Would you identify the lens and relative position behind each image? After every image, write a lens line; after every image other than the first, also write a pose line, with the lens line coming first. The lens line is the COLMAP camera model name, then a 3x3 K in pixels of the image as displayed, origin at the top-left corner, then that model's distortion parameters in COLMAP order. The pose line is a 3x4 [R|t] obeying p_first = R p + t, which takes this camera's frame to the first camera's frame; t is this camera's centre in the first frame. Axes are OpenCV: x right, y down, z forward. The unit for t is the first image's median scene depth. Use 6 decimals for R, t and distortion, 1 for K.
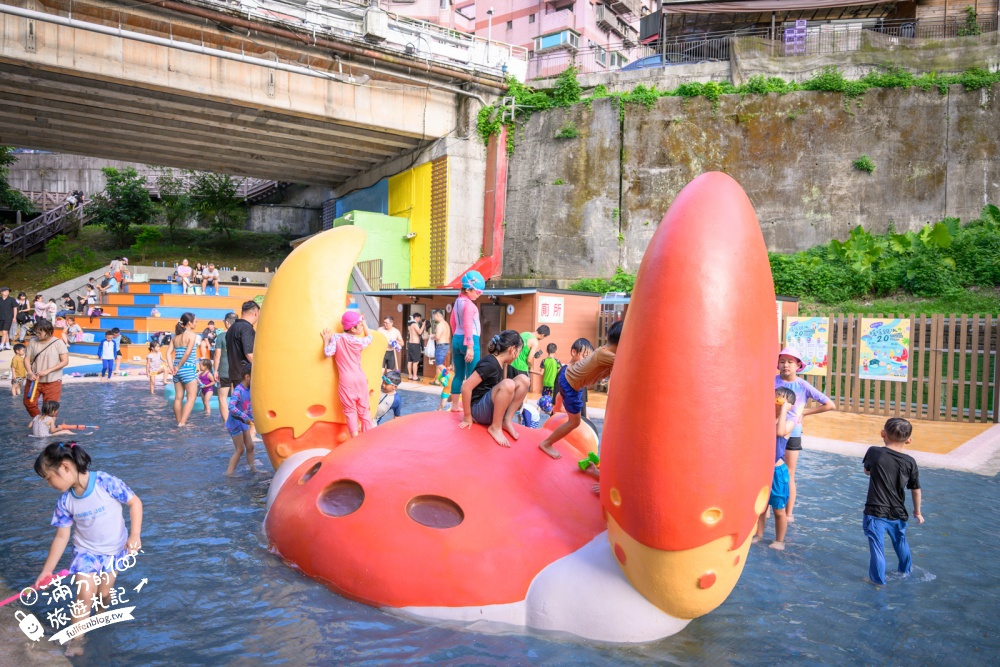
lens RADIAL K [[682.9, 0, 502.0], [0, 682.9, 335.3], [0, 0, 1]] dist [-0.000968, 0.001463]
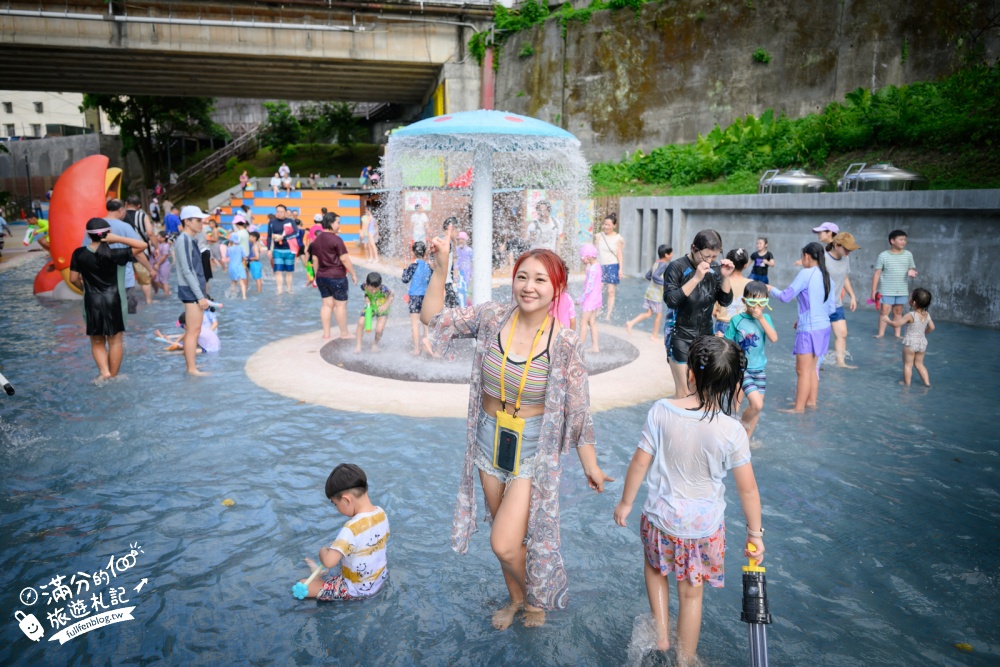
lens RADIAL K [[682.9, 0, 502.0], [0, 682.9, 335.3], [0, 0, 1]] dist [-0.000968, 0.001463]
pose [[0.933445, 0.039099, -0.356583, 0.524402], [0.015609, 0.988674, 0.149267, 0.020411], [0.358381, -0.144898, 0.922262, -0.211112]]
